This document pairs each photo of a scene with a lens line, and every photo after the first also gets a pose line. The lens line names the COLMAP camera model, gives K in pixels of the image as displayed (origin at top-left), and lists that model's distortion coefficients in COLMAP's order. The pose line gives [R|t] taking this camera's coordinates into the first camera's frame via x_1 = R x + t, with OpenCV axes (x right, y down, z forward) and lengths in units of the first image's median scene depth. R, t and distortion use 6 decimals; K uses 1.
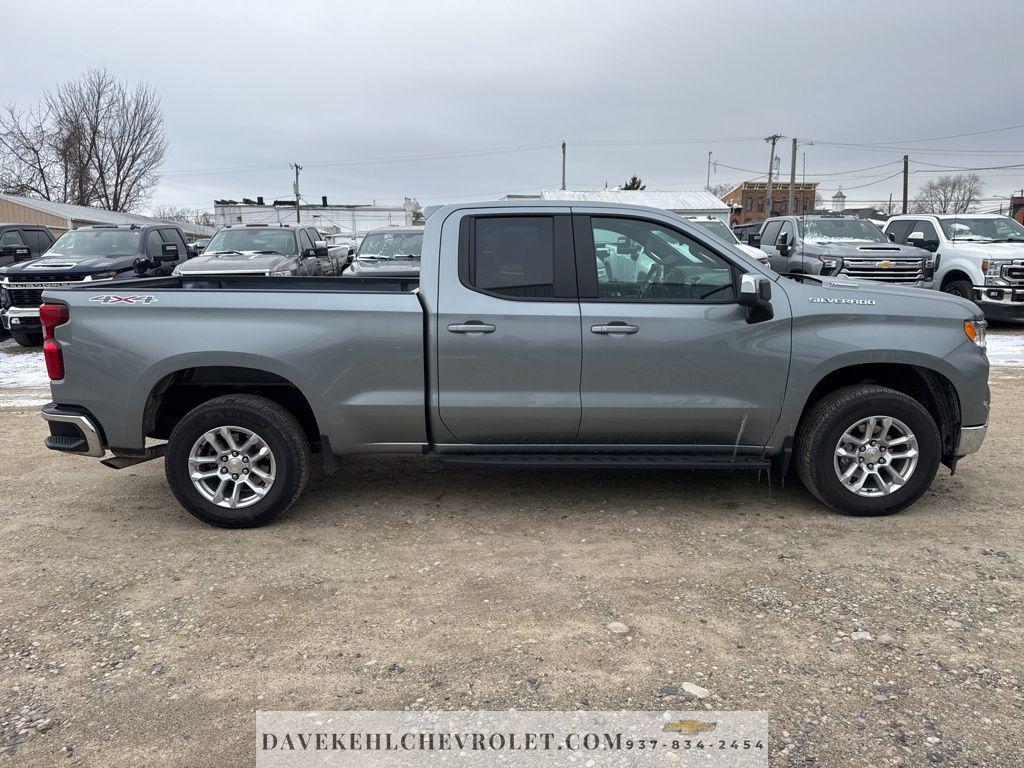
lens RADIAL K [[716.0, 0, 509.9], [0, 716.0, 379.9], [0, 0, 1]] dist [0.032730, -0.038005]
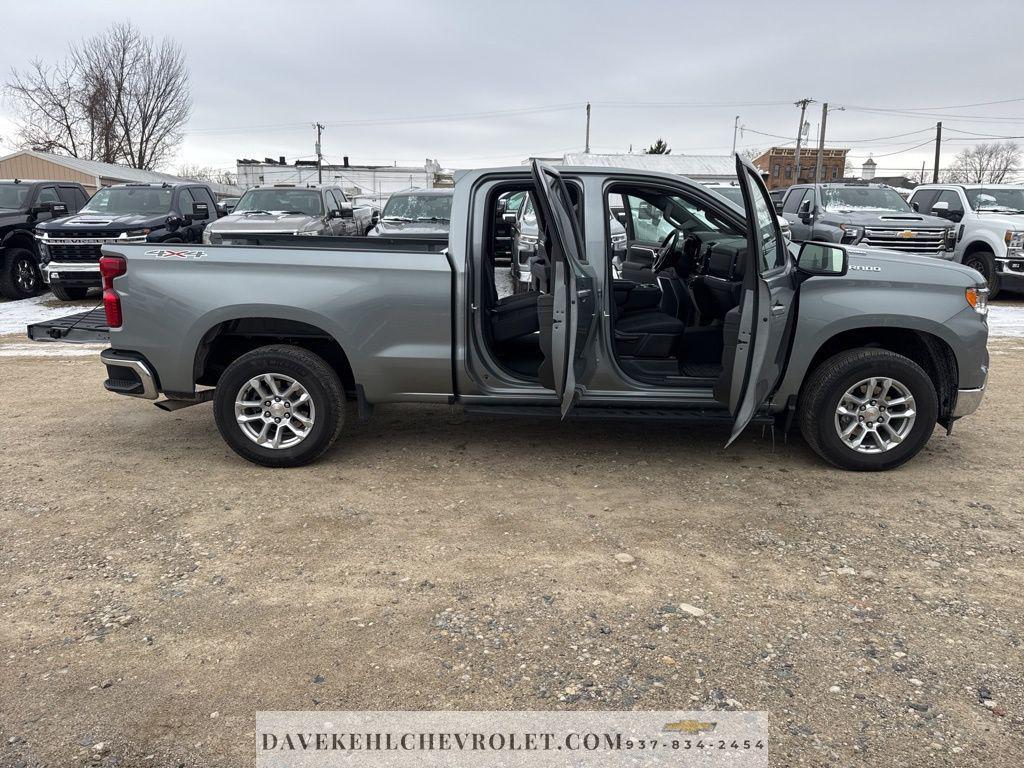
lens RADIAL K [[713.1, 0, 505.2], [0, 713.1, 385.0], [0, 0, 1]] dist [0.040454, -0.046802]
pose [[0.999282, 0.022739, -0.030295, -0.005254], [-0.021032, 0.998236, 0.055514, 0.013592], [0.031504, -0.054837, 0.997998, -0.068419]]
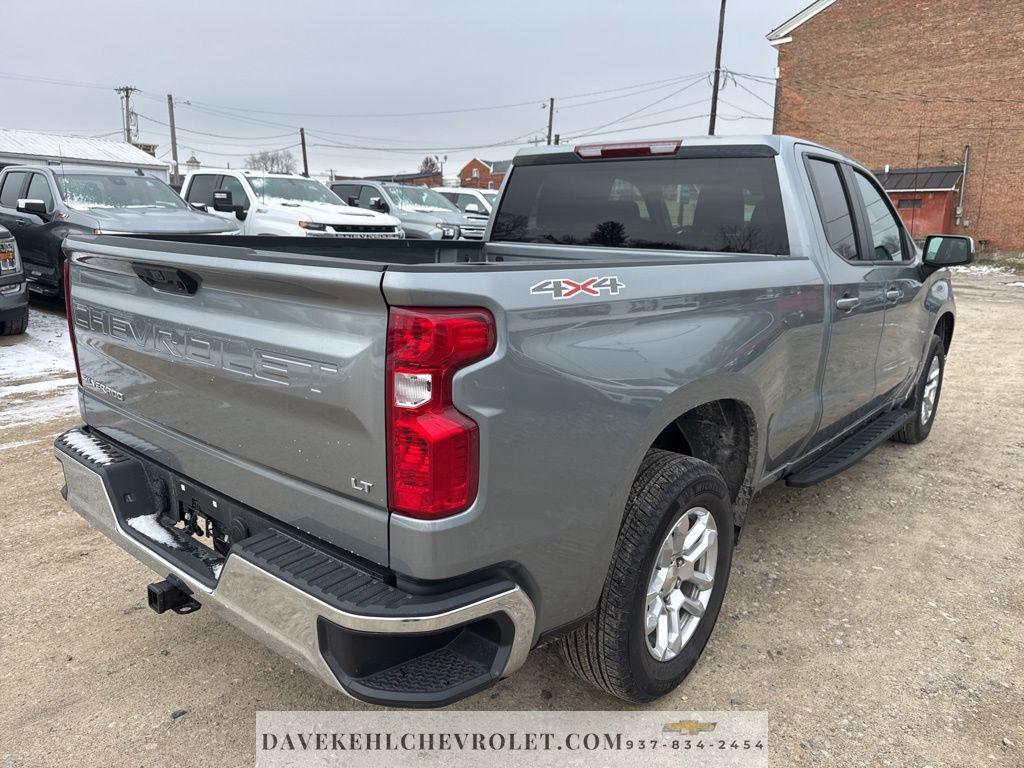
lens RADIAL K [[748.1, 0, 461.8], [0, 748.1, 383.1], [0, 0, 1]] dist [0.000517, -0.002883]
pose [[0.662734, -0.132984, 0.736953, -0.894411], [0.104122, 0.990911, 0.085175, -0.097124], [-0.741581, 0.020285, 0.670557, 0.726122]]
